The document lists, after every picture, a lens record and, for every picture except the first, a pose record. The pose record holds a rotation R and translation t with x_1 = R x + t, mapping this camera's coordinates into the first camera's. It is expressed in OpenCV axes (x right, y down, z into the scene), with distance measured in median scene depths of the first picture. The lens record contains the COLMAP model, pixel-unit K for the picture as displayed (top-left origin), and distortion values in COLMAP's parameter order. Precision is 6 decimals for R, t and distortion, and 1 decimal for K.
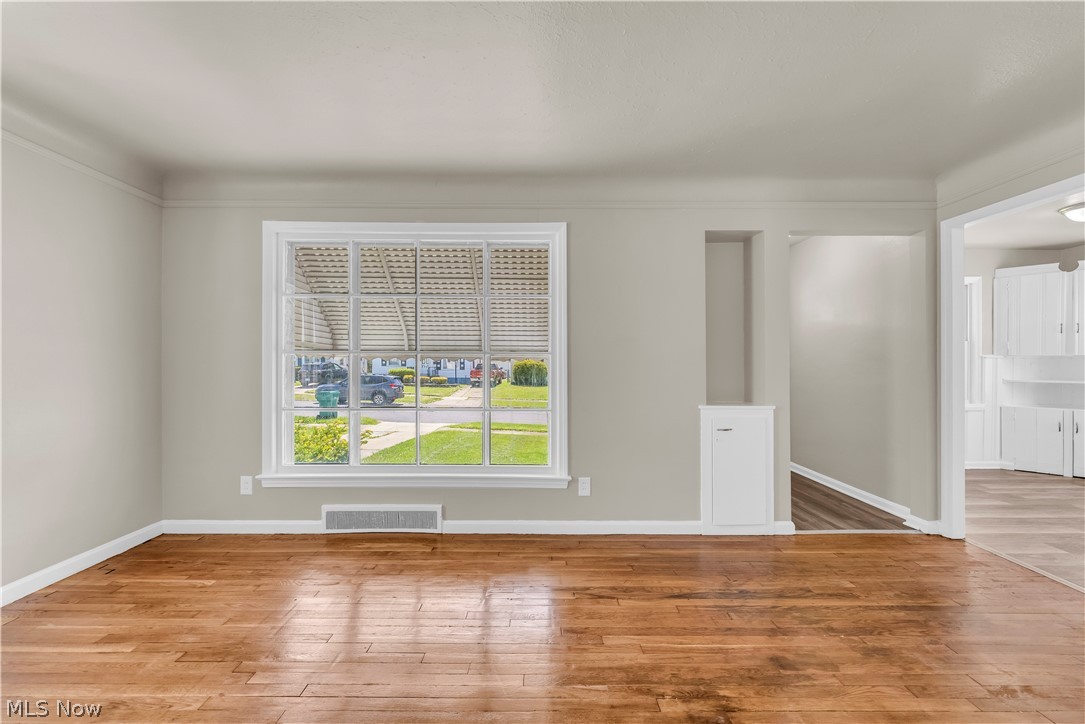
lens RADIAL K [[439.7, 0, 542.5], [0, 439.7, 362.0], [0, 0, 1]] dist [-0.000535, -0.000080]
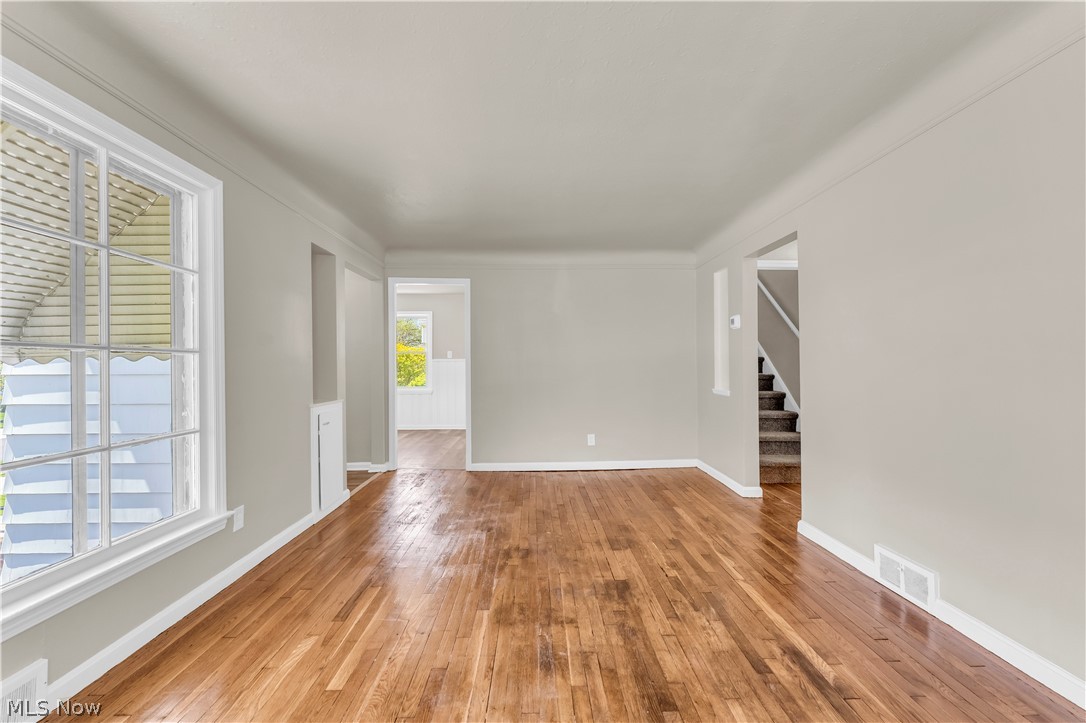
lens RADIAL K [[428.1, 0, 543.9], [0, 428.1, 364.3], [0, 0, 1]] dist [0.001428, -0.000045]
pose [[0.002200, -0.004205, 0.999989, -0.696968], [0.003354, 0.999986, 0.004197, -0.002889], [-0.999992, 0.003345, 0.002214, 0.436106]]
